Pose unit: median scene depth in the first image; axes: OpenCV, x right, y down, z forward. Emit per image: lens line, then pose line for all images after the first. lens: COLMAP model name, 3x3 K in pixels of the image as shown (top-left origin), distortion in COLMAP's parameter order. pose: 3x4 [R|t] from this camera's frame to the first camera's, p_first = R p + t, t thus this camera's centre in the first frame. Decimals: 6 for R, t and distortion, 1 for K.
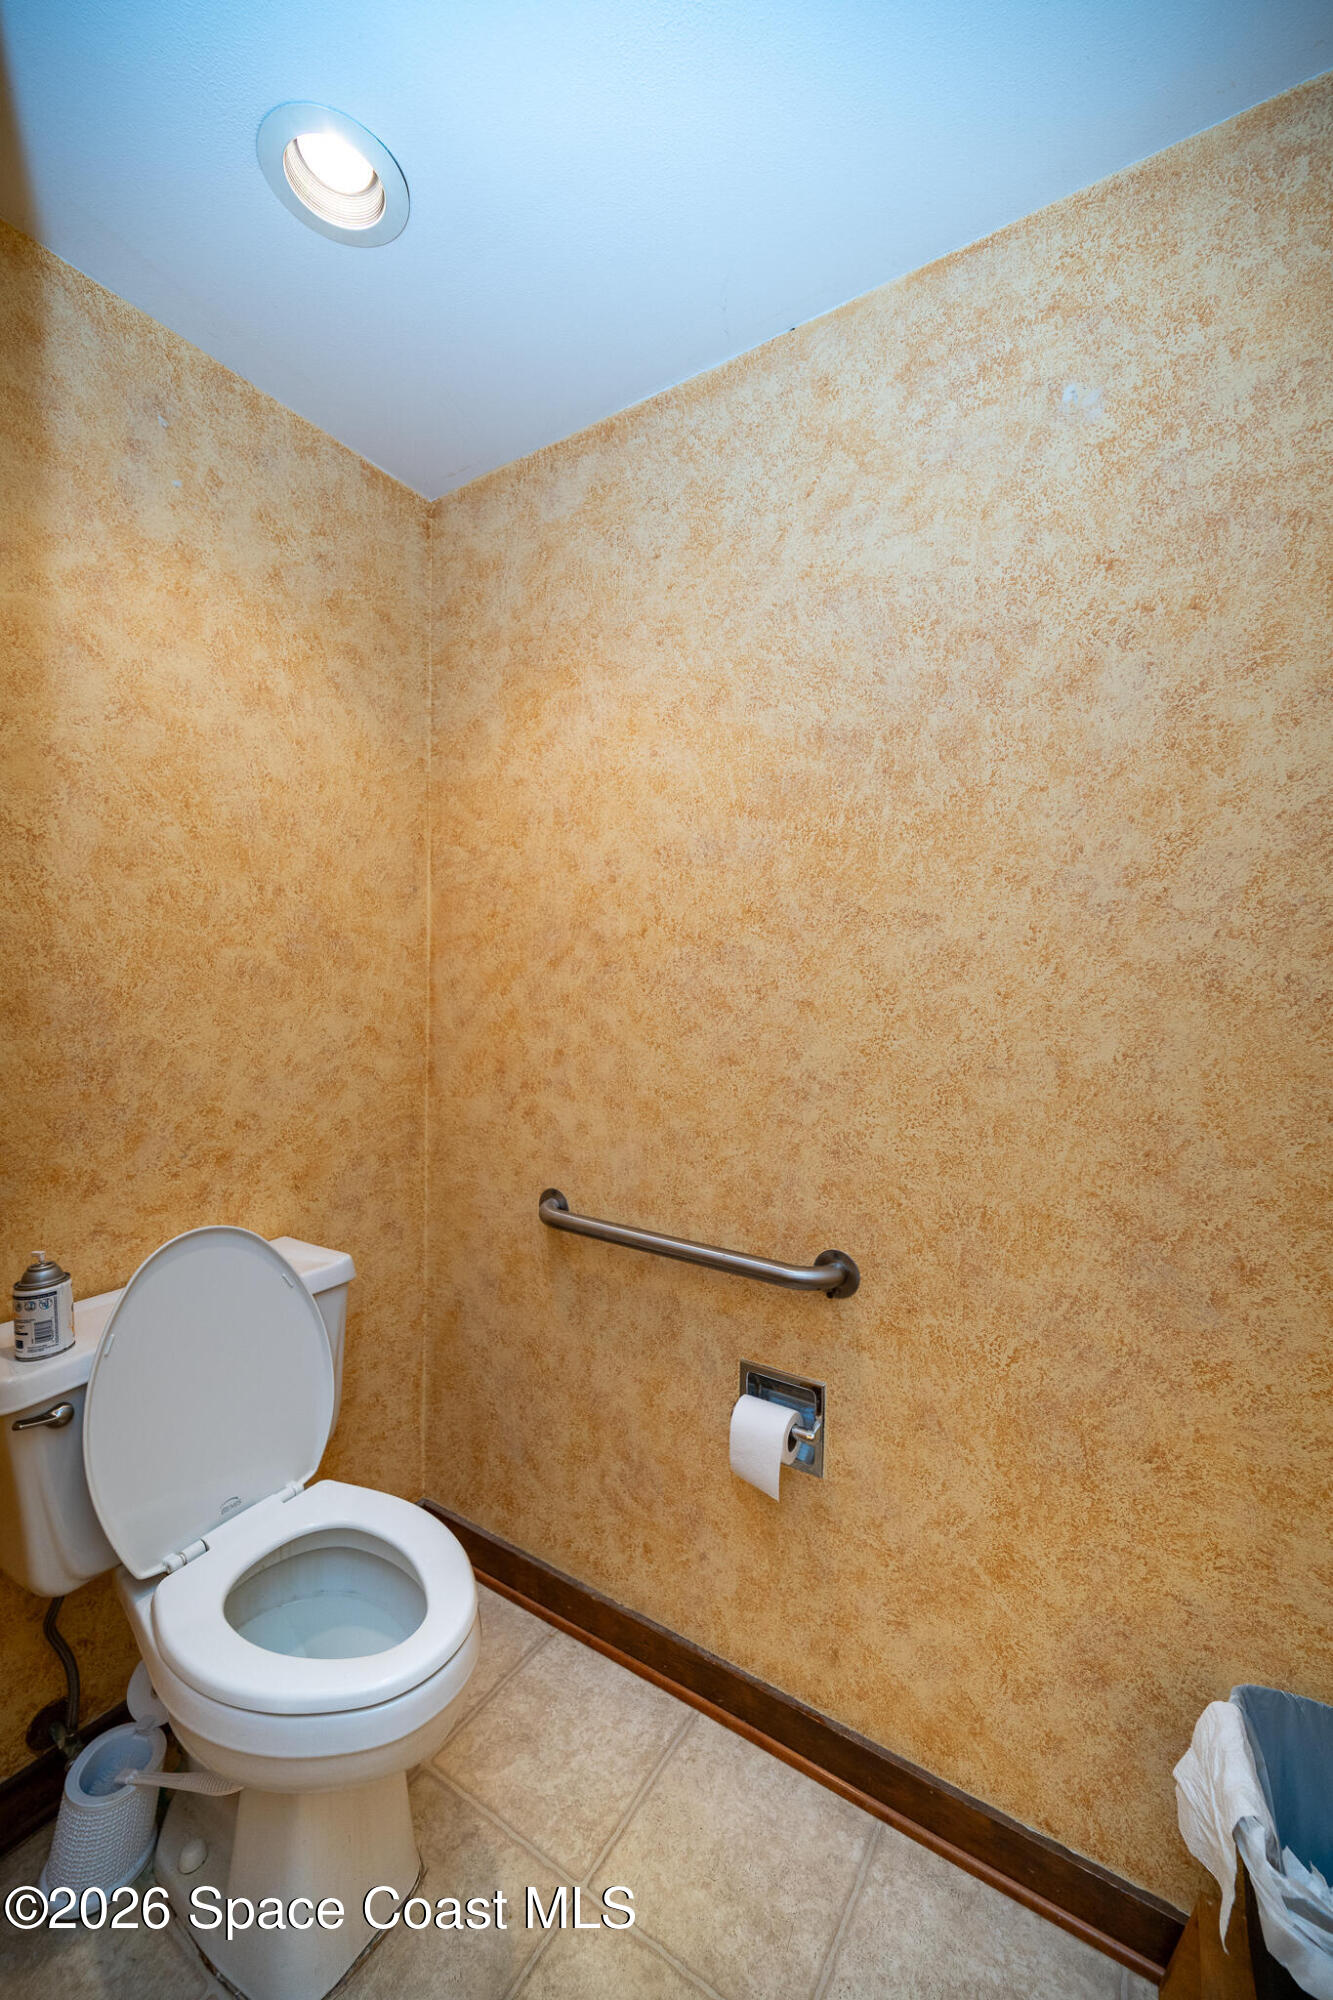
lens RADIAL K [[776.5, 0, 674.3], [0, 776.5, 998.7], [0, 0, 1]] dist [-0.002411, 0.000043]
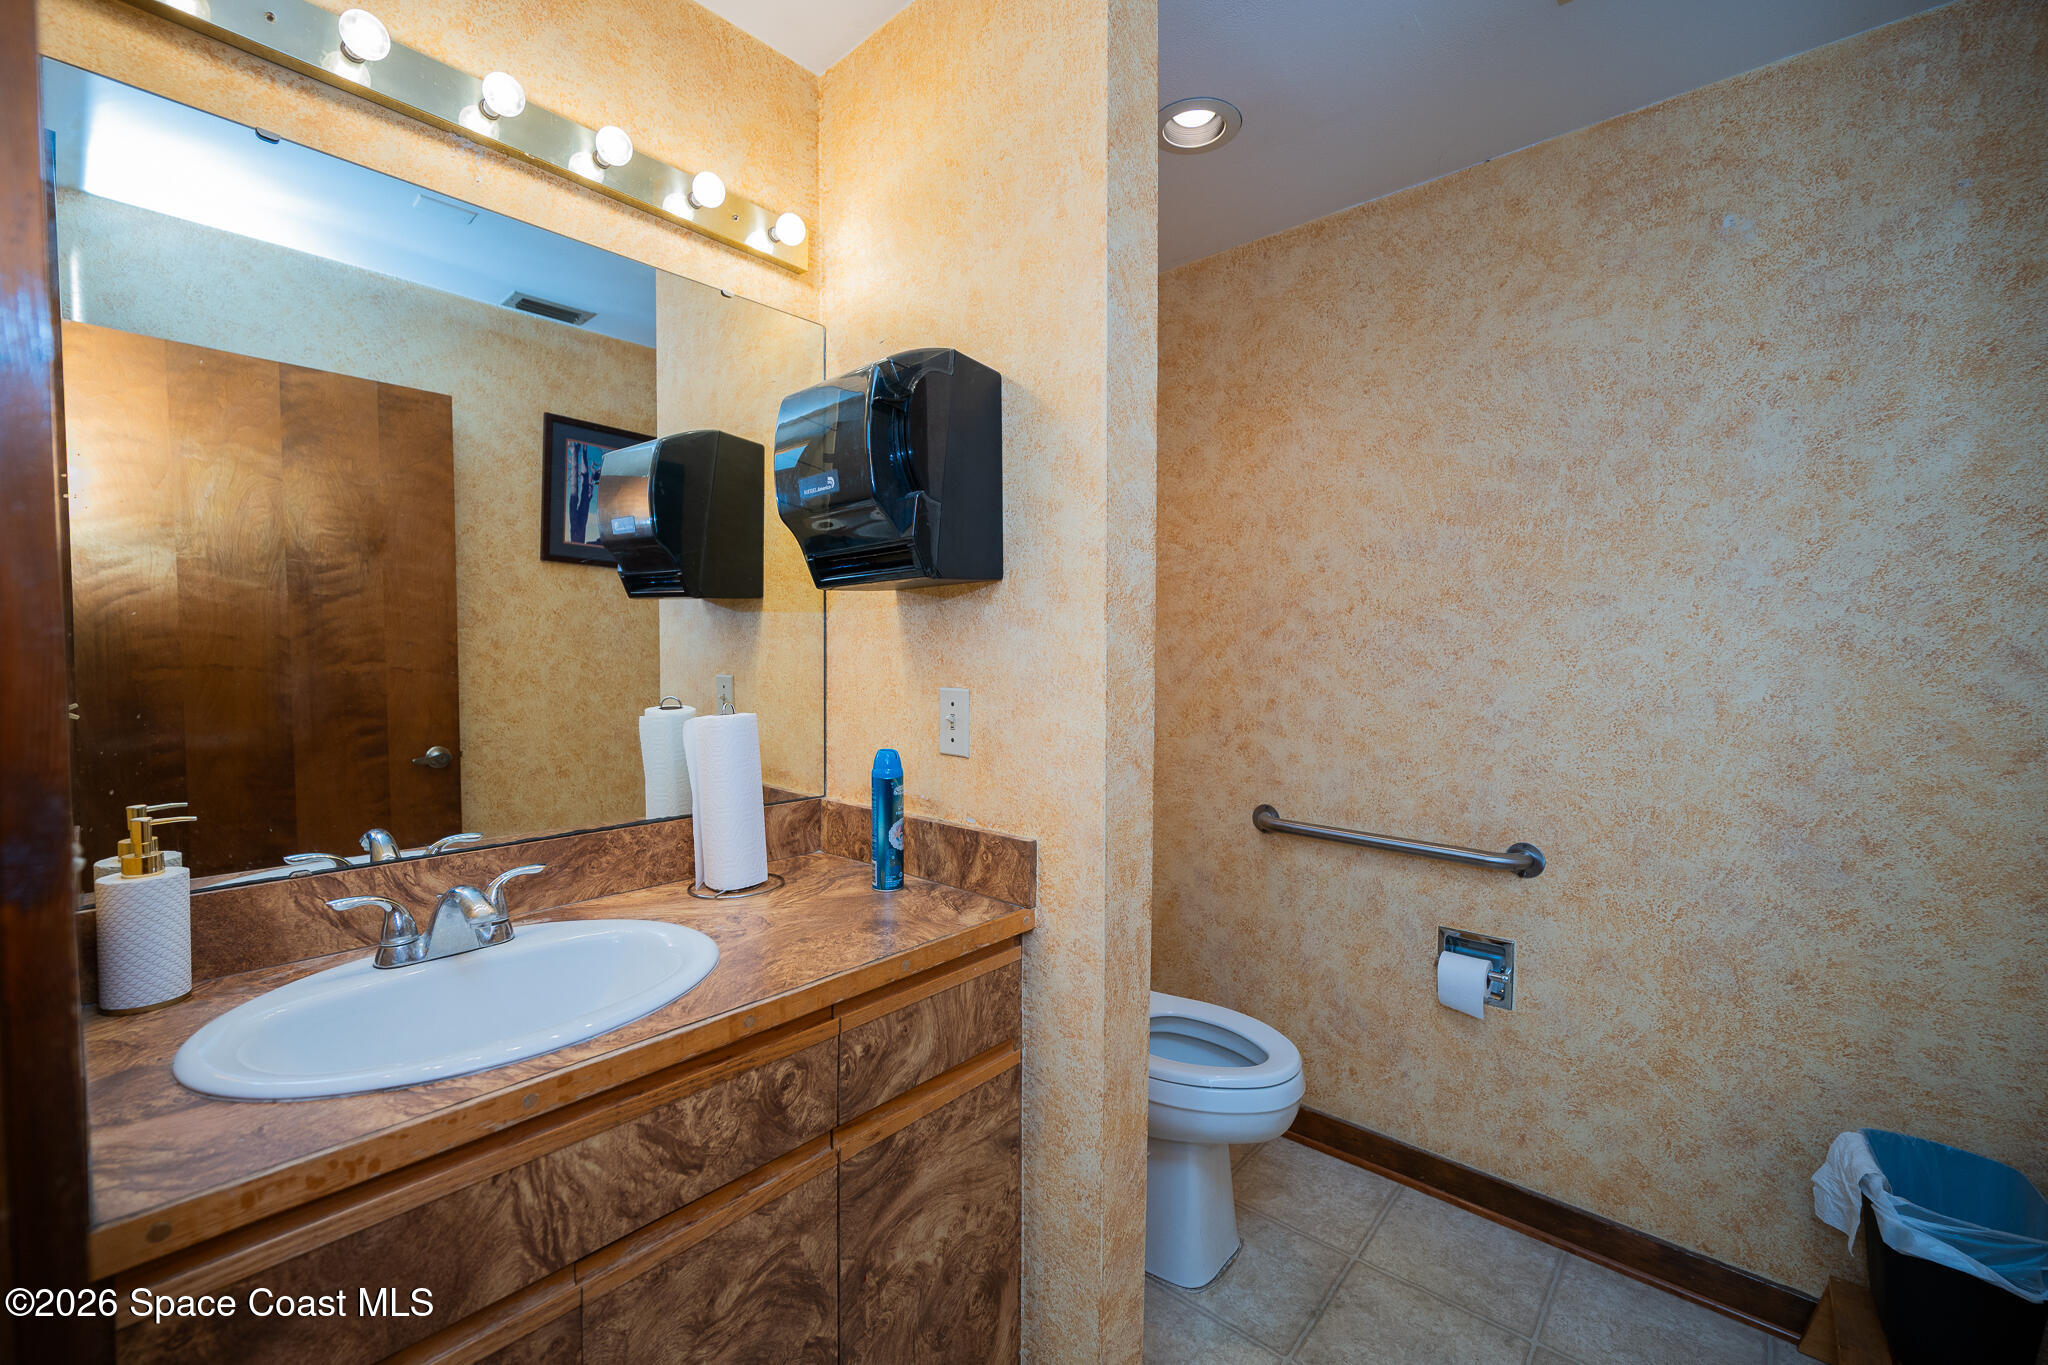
lens RADIAL K [[837.8, 0, 1015.4], [0, 837.8, 675.4], [0, 0, 1]] dist [-0.001994, -0.000213]
pose [[0.987299, -0.009136, -0.158610, -0.481943], [0.012187, 0.999759, 0.018273, -0.007911], [0.158405, -0.019973, 0.987172, -0.645217]]
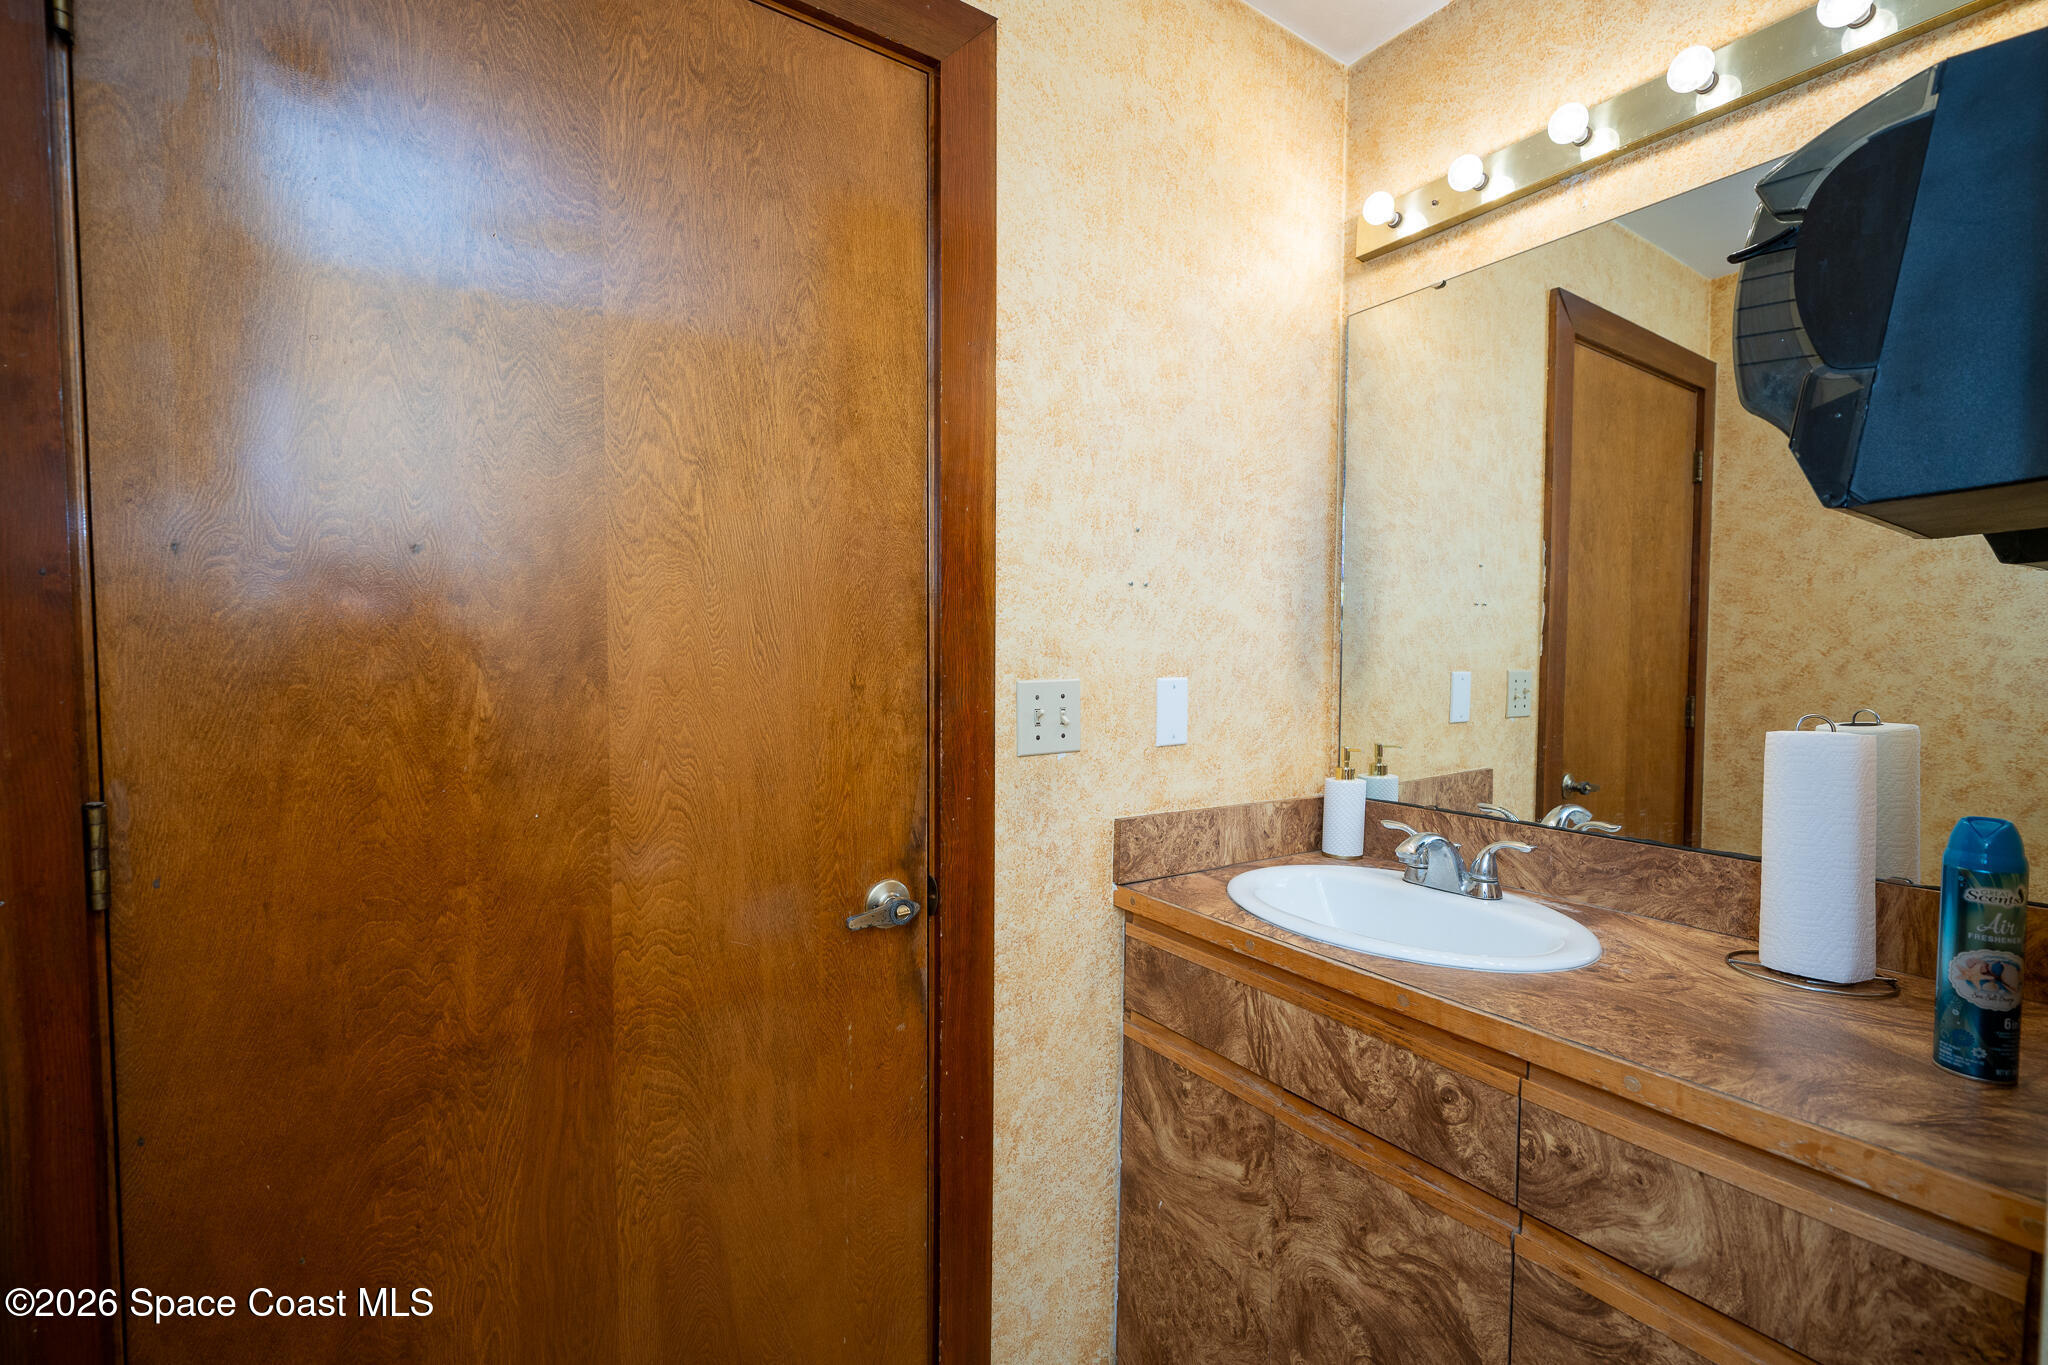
lens RADIAL K [[880.7, 0, 1024.6], [0, 880.7, 682.6], [0, 0, 1]] dist [-0.000748, -0.000535]
pose [[-0.397215, 0.008692, -0.917684, 0.223233], [-0.022971, 0.999548, 0.019410, 0.020955], [0.917438, 0.028790, -0.396836, 0.289188]]
